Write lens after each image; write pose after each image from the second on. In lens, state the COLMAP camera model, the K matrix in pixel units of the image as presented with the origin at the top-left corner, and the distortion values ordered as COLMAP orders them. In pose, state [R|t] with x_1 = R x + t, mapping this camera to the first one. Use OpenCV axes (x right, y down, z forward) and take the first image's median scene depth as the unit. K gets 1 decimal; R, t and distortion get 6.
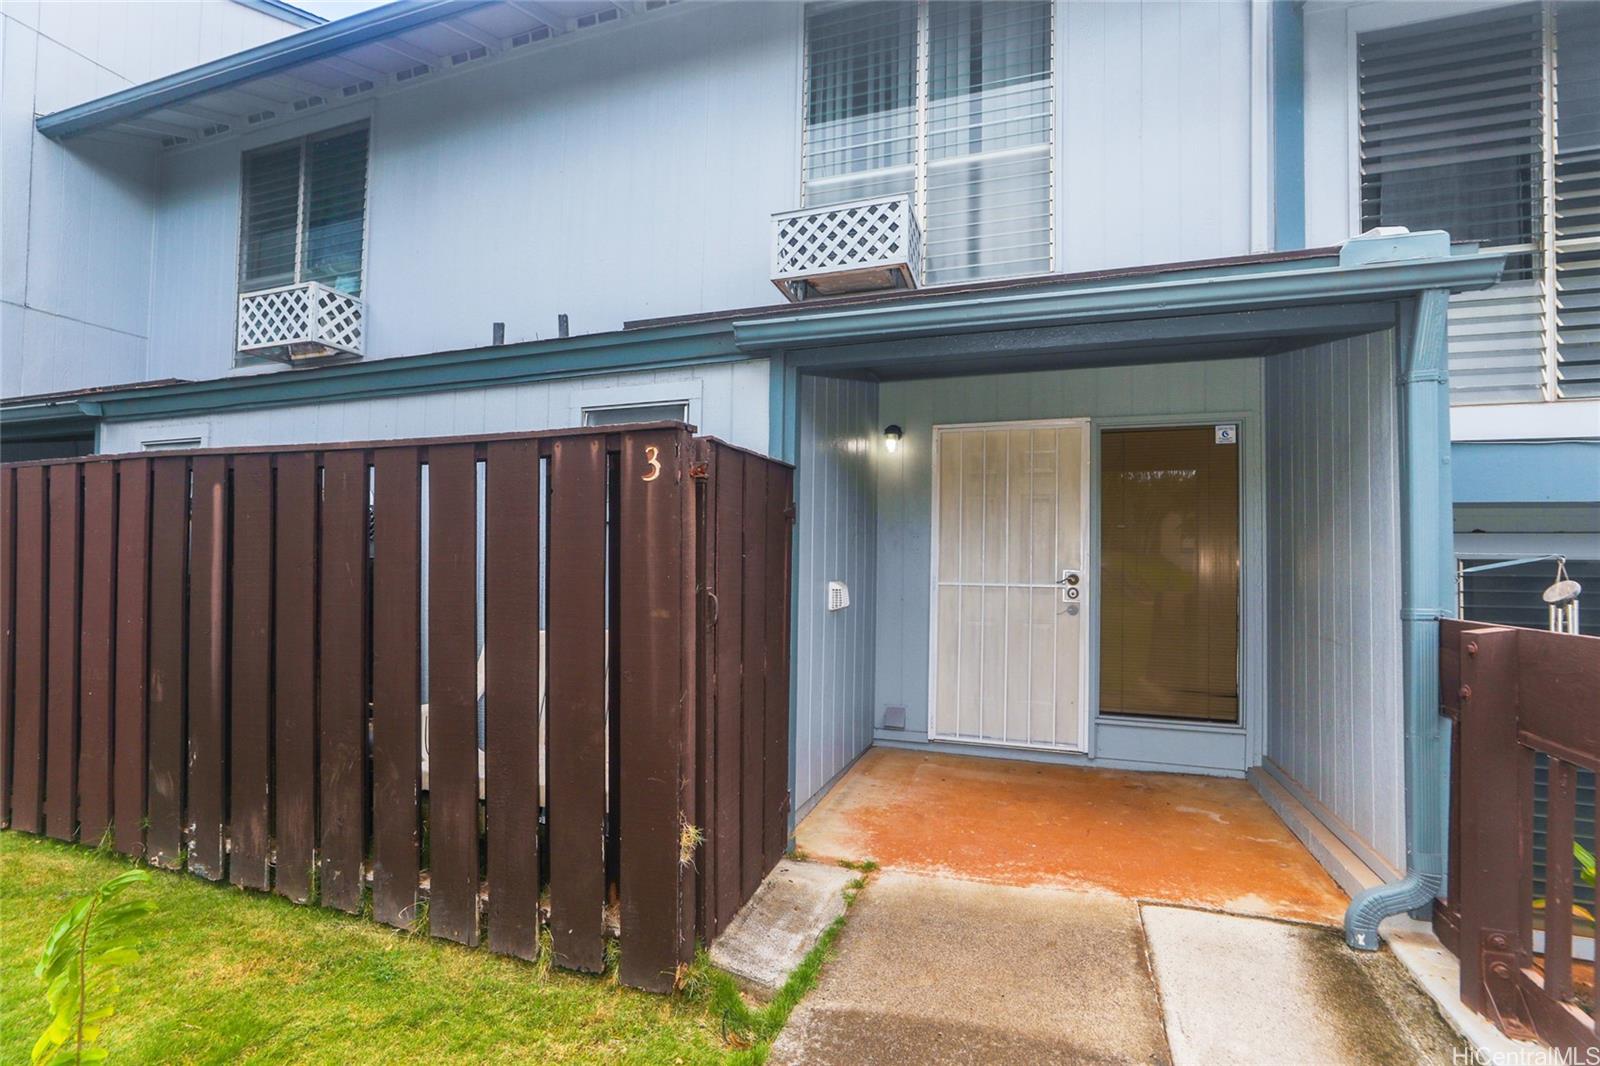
lens RADIAL K [[734.1, 0, 797.3], [0, 734.1, 547.0], [0, 0, 1]] dist [-0.031073, 0.013400]
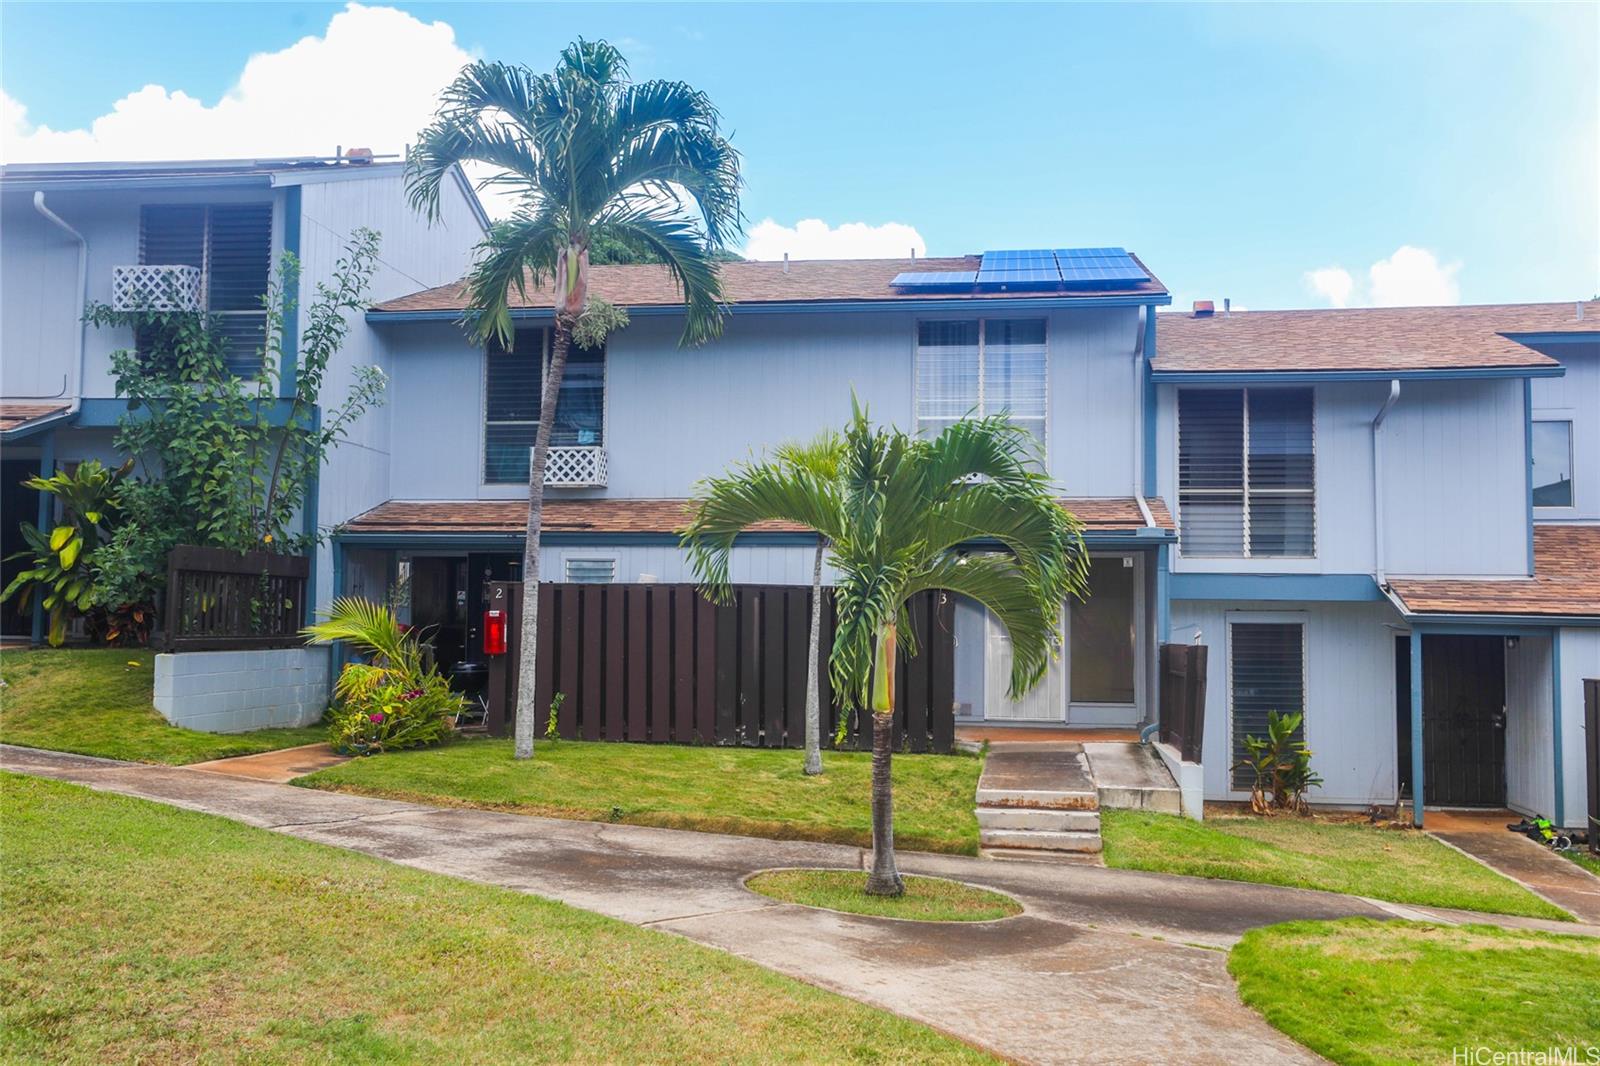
lens RADIAL K [[1453.4, 0, 800.0], [0, 1453.4, 533.0], [0, 0, 1]] dist [0.012348, 0.014567]
pose [[0.980577, 0.010386, 0.195858, -1.267555], [-0.002949, 0.999265, -0.038223, -0.088759], [-0.196111, 0.036903, 0.979887, -3.217449]]
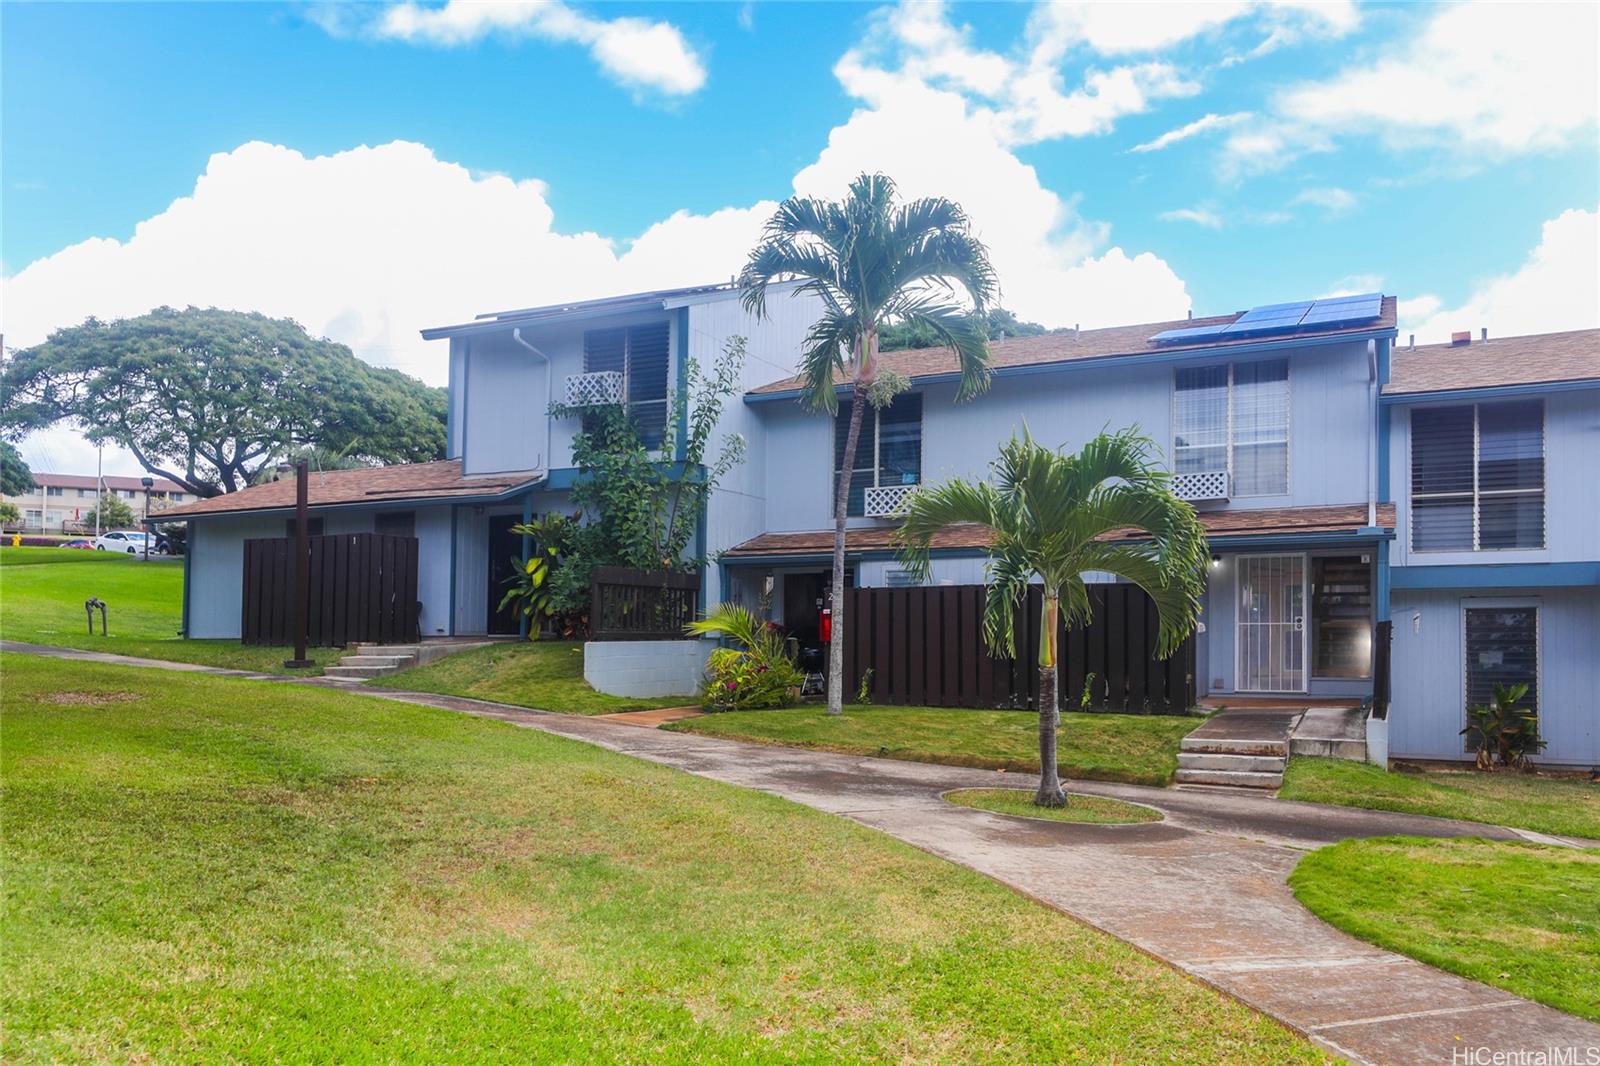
lens RADIAL K [[1126.9, 0, 794.7], [0, 1126.9, 575.8], [0, 0, 1]] dist [0.003434, 0.027543]
pose [[0.996877, -0.025102, -0.074872, -1.149015], [0.023415, 0.999454, -0.023321, -0.063444], [0.075417, 0.021495, 0.996920, -3.269062]]
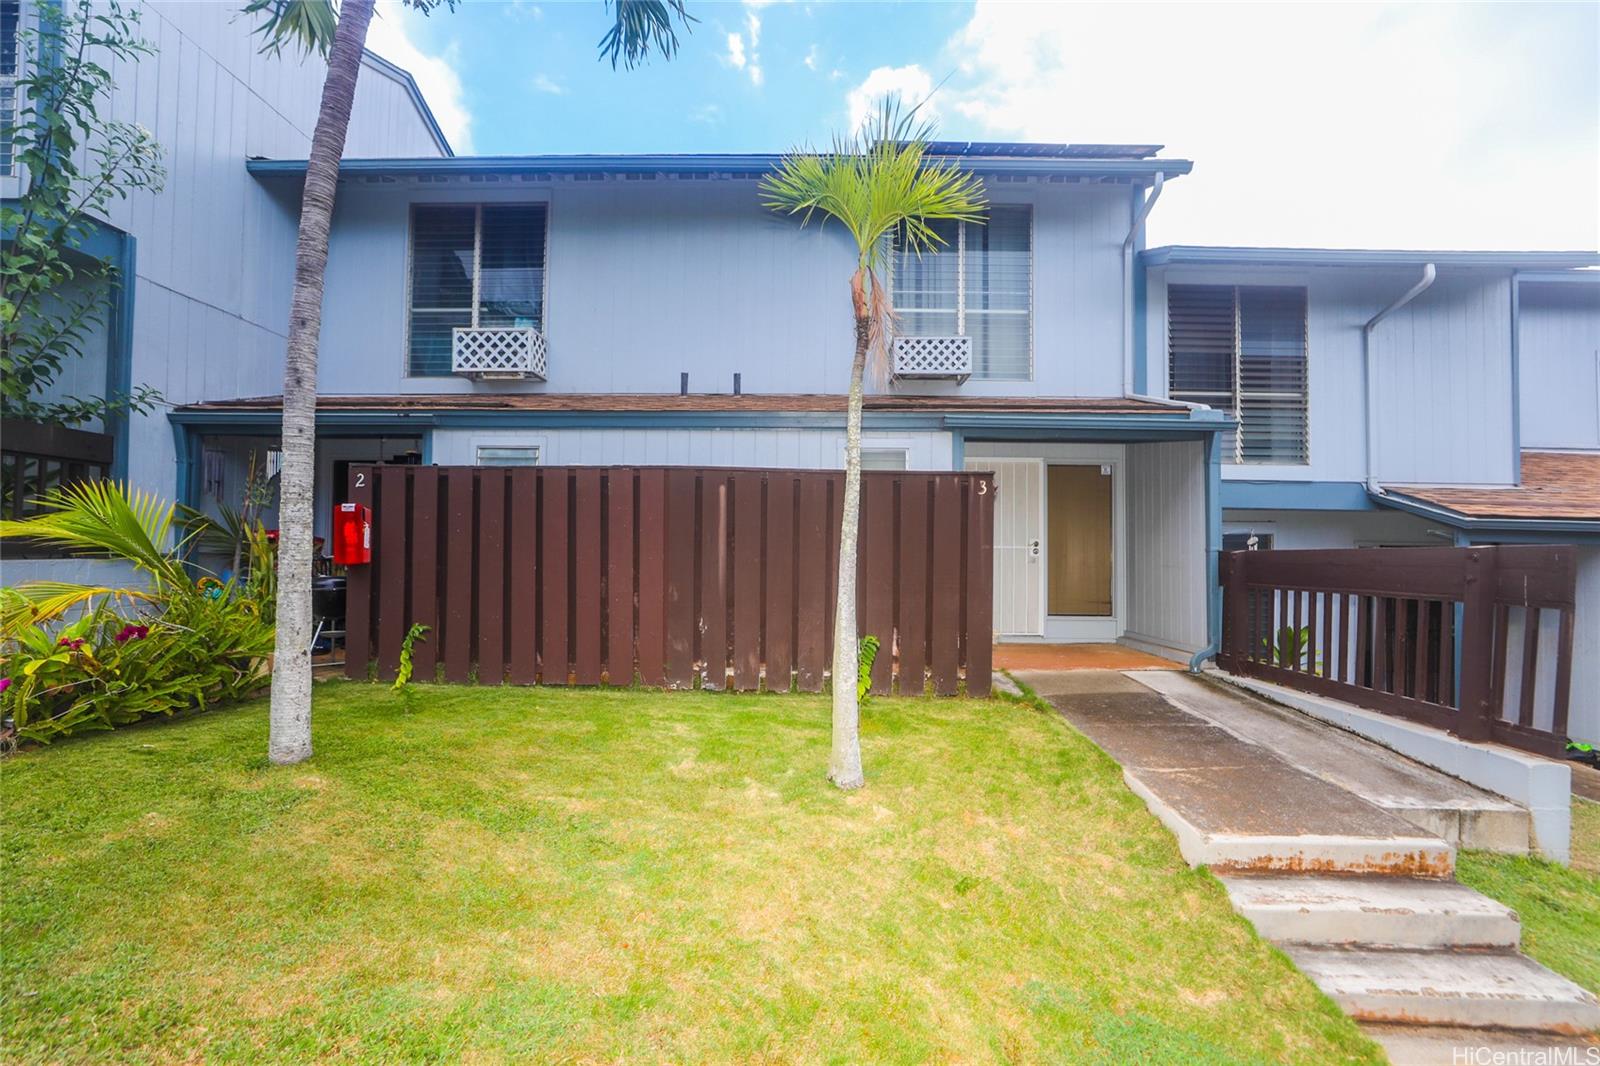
lens RADIAL K [[730.0, 0, 804.6], [0, 730.0, 536.6], [0, 0, 1]] dist [-0.030087, 0.013767]
pose [[0.949997, 0.007534, 0.312169, -0.895980], [-0.007716, 0.999970, -0.000652, 0.036444], [-0.312165, -0.001789, 0.950026, -0.686520]]
